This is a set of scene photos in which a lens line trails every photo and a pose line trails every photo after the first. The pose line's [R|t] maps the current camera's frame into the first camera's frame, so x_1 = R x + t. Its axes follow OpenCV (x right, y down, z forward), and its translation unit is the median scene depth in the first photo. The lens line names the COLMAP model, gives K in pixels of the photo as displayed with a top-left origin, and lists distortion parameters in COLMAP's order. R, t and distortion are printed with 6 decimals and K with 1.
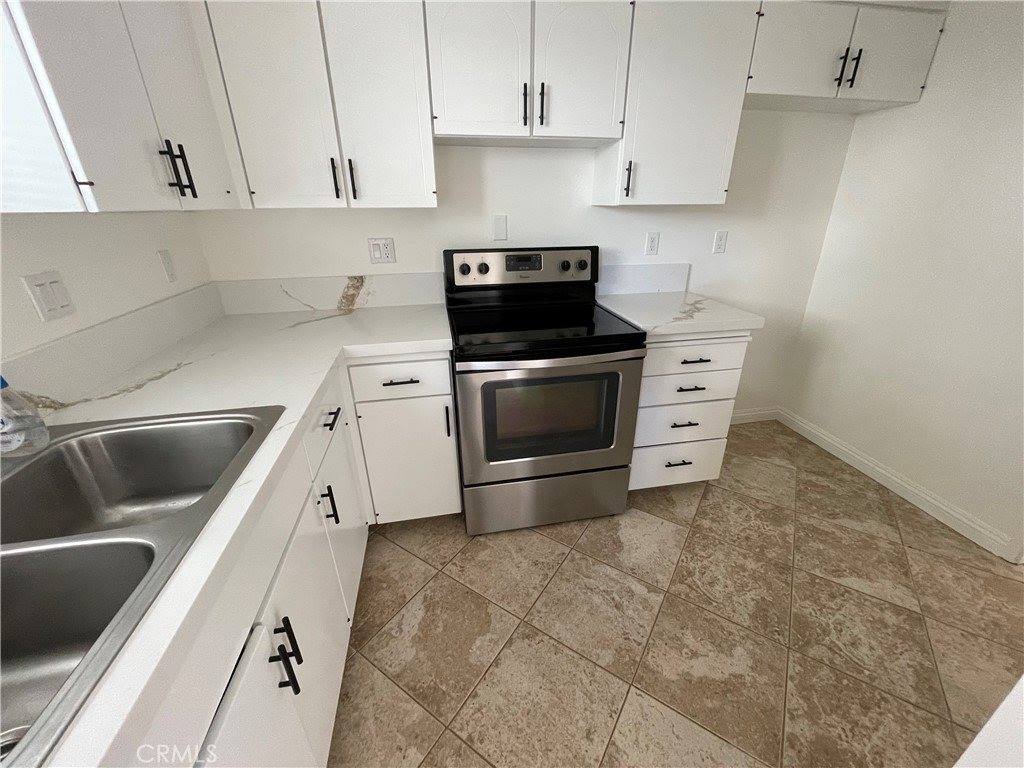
lens RADIAL K [[411.8, 0, 512.5], [0, 411.8, 378.6], [0, 0, 1]] dist [-0.000915, -0.001688]
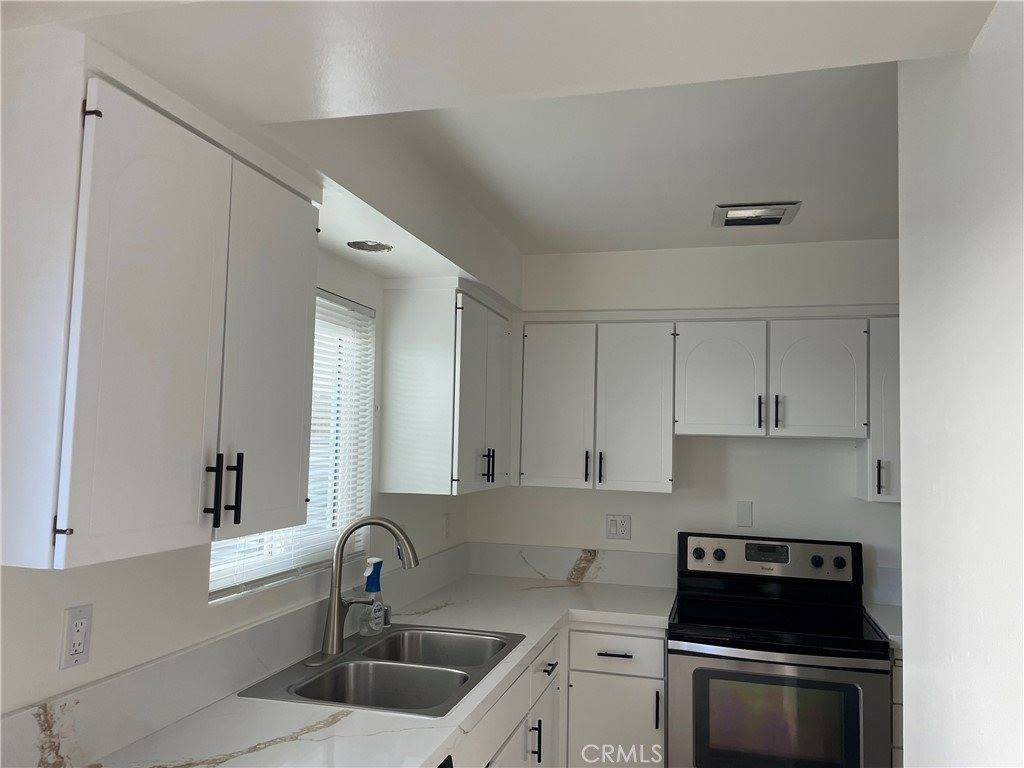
lens RADIAL K [[770.0, 0, 512.1], [0, 770.0, 380.9], [0, 0, 1]] dist [0.046379, -0.089961]
pose [[0.896481, -0.000863, -0.443081, 0.312031], [-0.204672, 0.886110, -0.415835, 0.228590], [0.392977, 0.463475, 0.794204, -0.833797]]
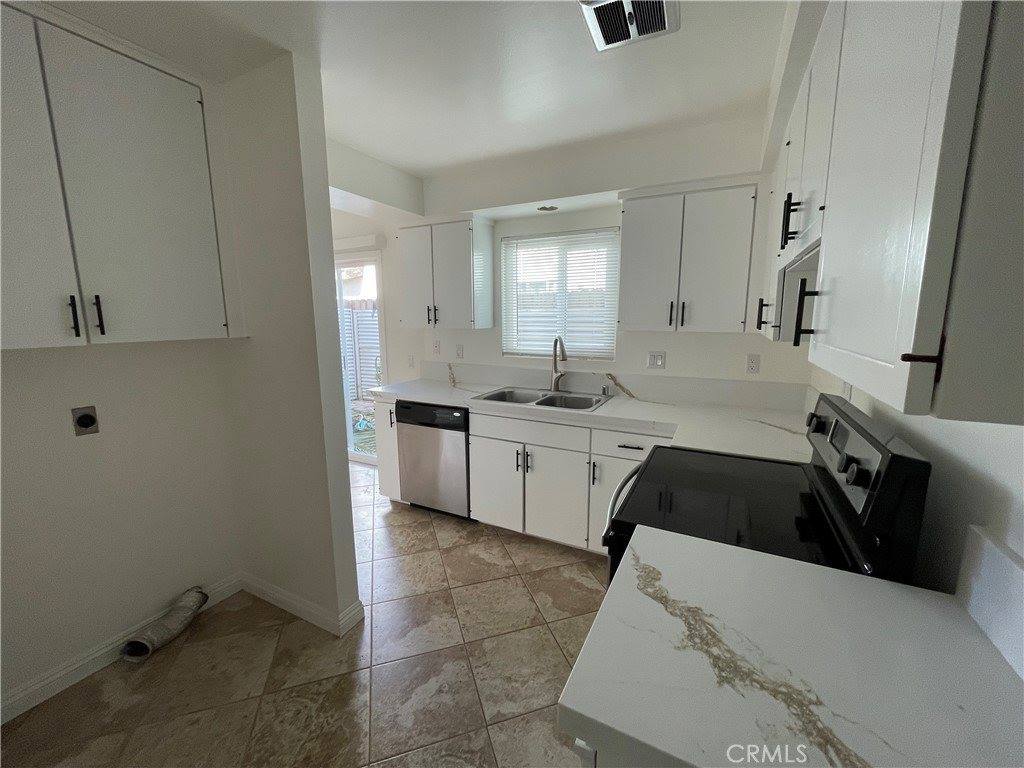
lens RADIAL K [[411.8, 0, 510.2], [0, 411.8, 383.9], [0, 0, 1]] dist [-0.000915, -0.001688]
pose [[-0.618280, 0.144439, -0.772572, 1.058515], [-0.293193, 0.869627, 0.397223, -0.603817], [0.729224, 0.472108, -0.495325, 1.263591]]
